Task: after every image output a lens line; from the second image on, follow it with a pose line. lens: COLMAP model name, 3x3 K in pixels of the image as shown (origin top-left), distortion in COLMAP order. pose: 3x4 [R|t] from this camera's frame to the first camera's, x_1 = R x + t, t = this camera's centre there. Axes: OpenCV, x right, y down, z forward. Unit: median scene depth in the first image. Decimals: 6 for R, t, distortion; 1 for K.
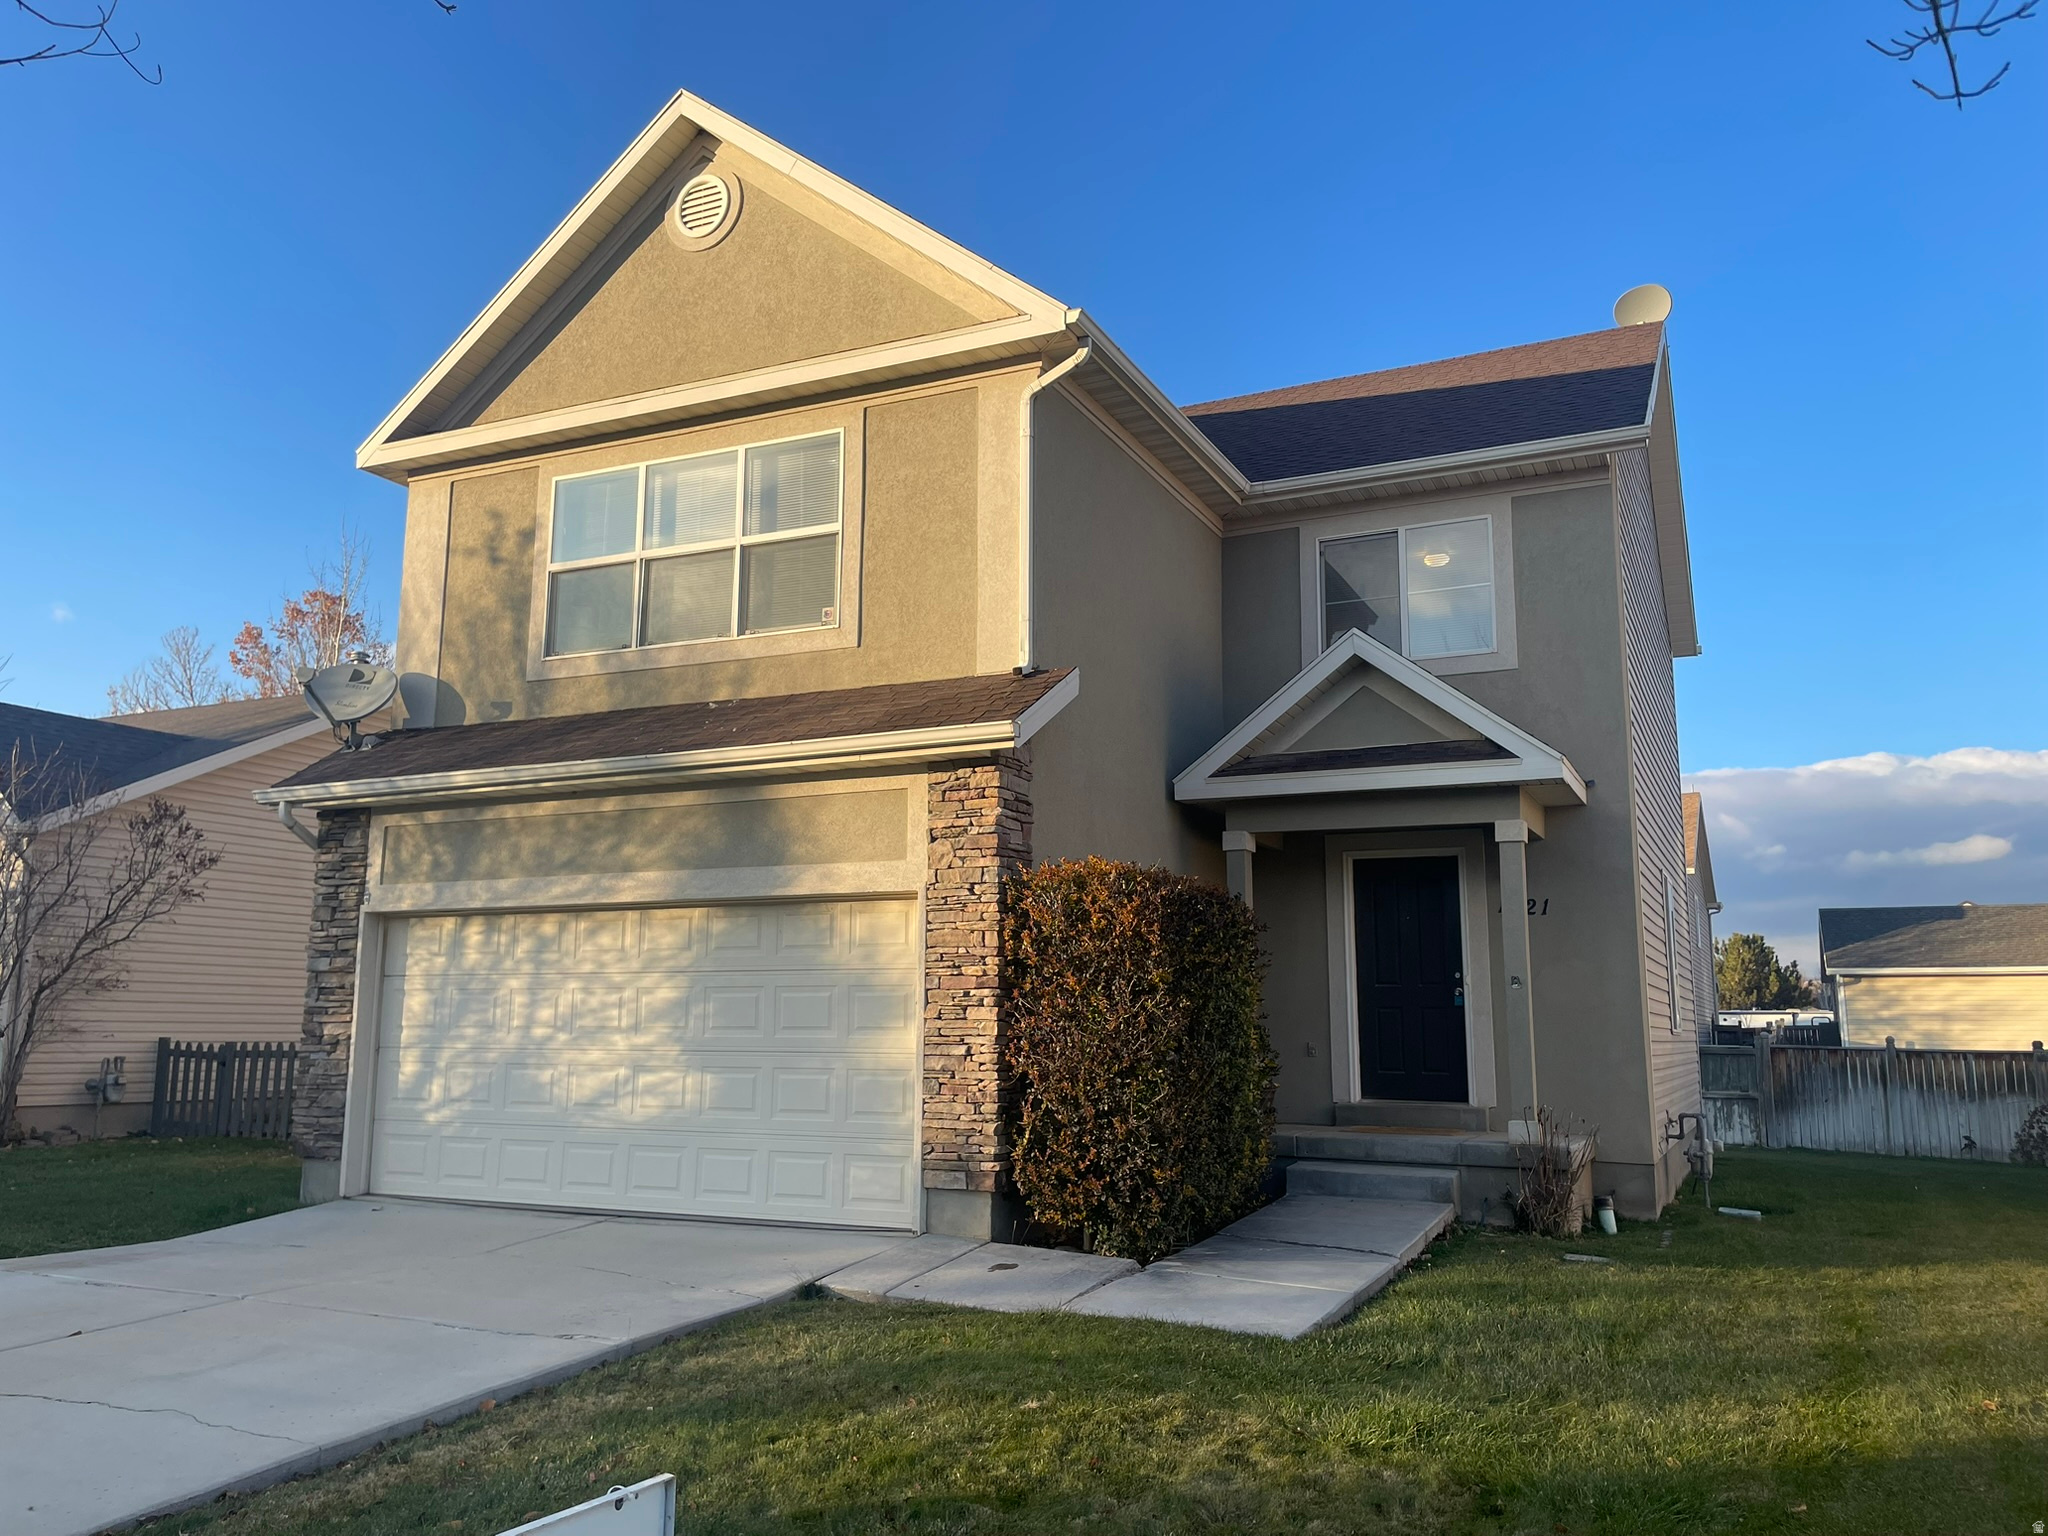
lens RADIAL K [[1551.6, 0, 1034.1], [0, 1551.6, 762.2], [0, 0, 1]] dist [0.085503, -0.110799]
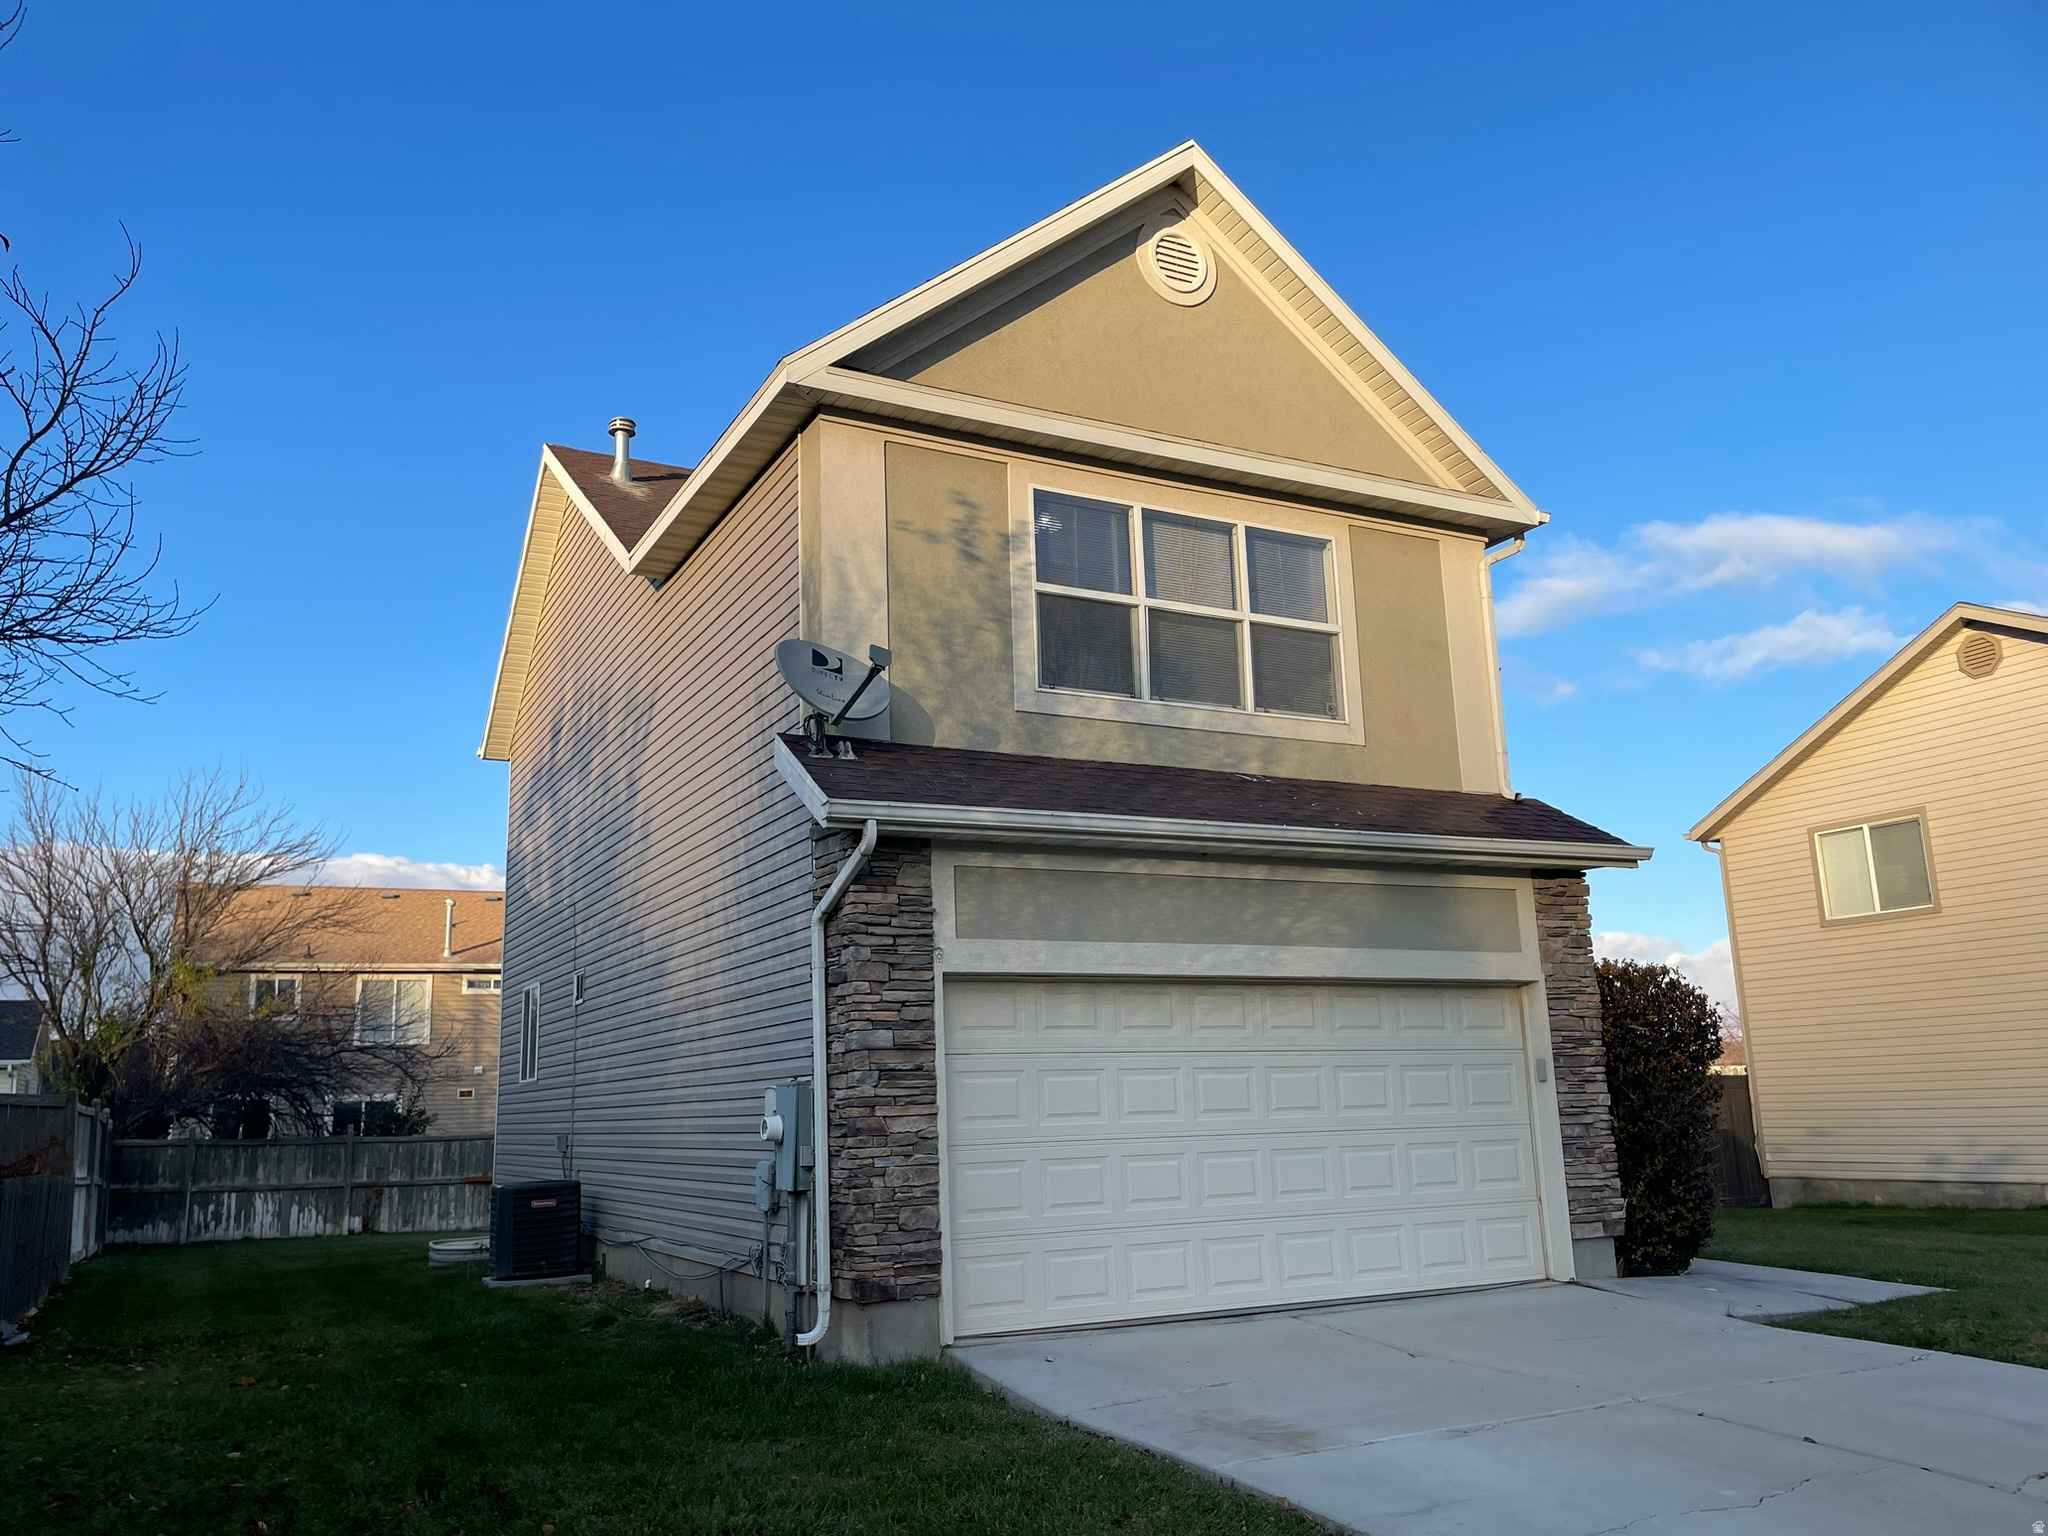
lens RADIAL K [[1551.6, 0, 1009.8], [0, 1551.6, 780.8], [0, 0, 1]] dist [0.085503, -0.110799]
pose [[0.608101, 0.136324, 0.782067, -1.041371], [-0.099552, 0.990464, -0.095243, 0.072053], [-0.787593, -0.019939, 0.615874, 0.503585]]
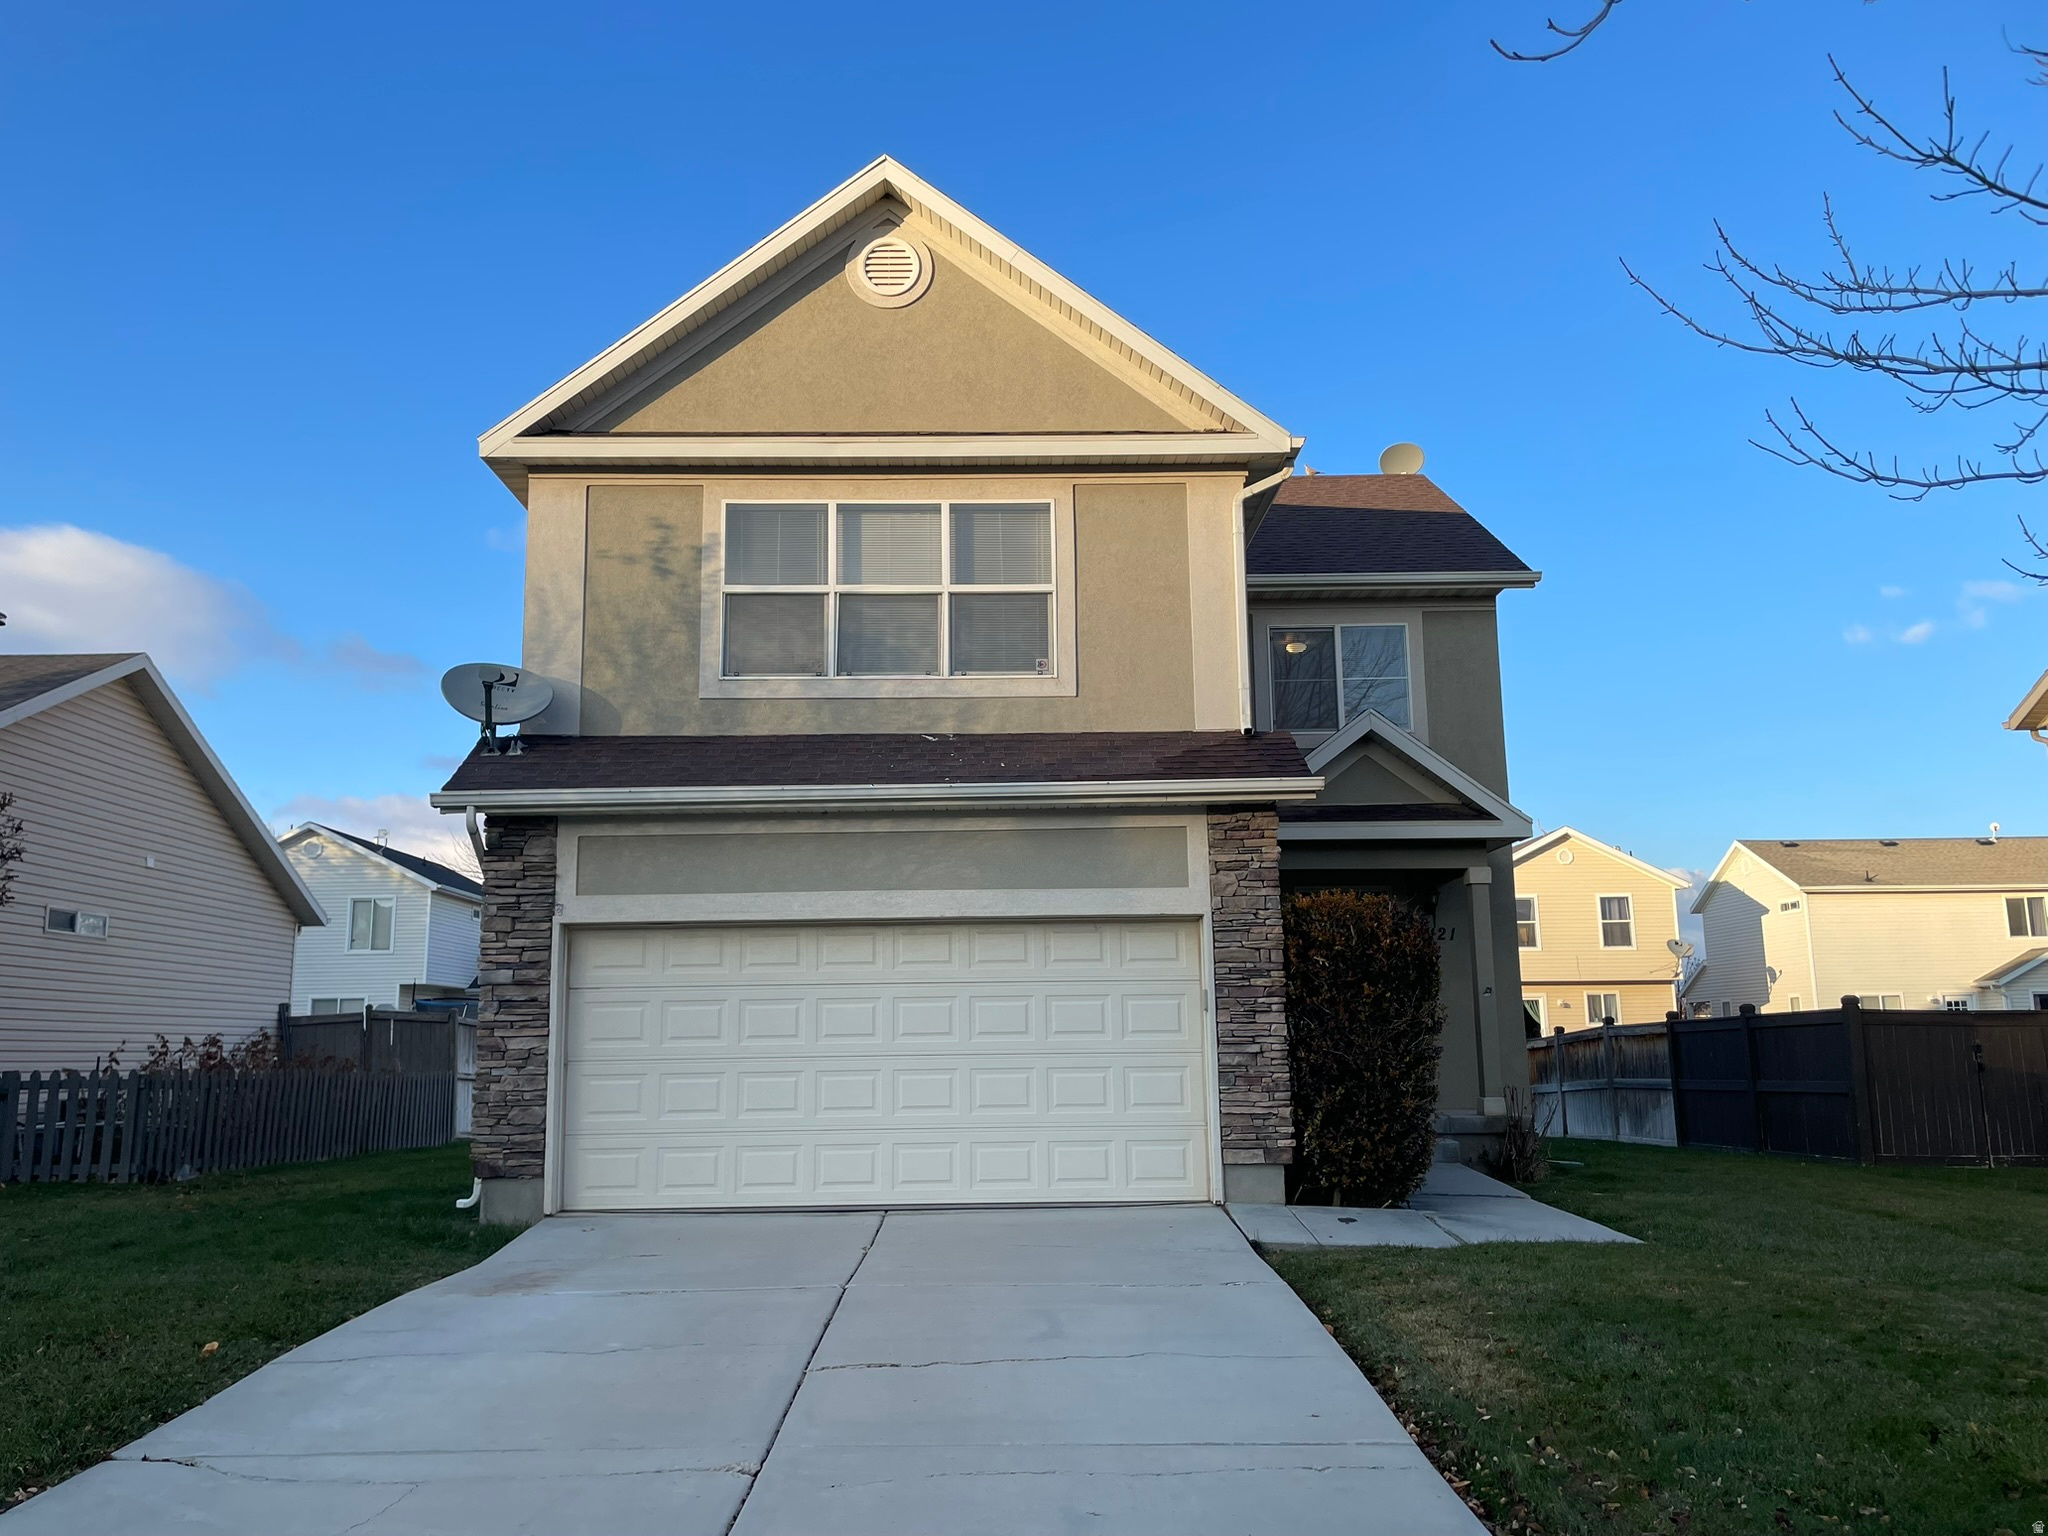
lens RADIAL K [[1551.6, 0, 1020.3], [0, 1551.6, 782.3], [0, 0, 1]] dist [0.085503, -0.110799]
pose [[0.897460, 0.055425, 0.437600, -0.607931], [-0.055299, 0.998385, -0.013040, 0.004800], [-0.437616, -0.012496, 0.899075, 0.000988]]
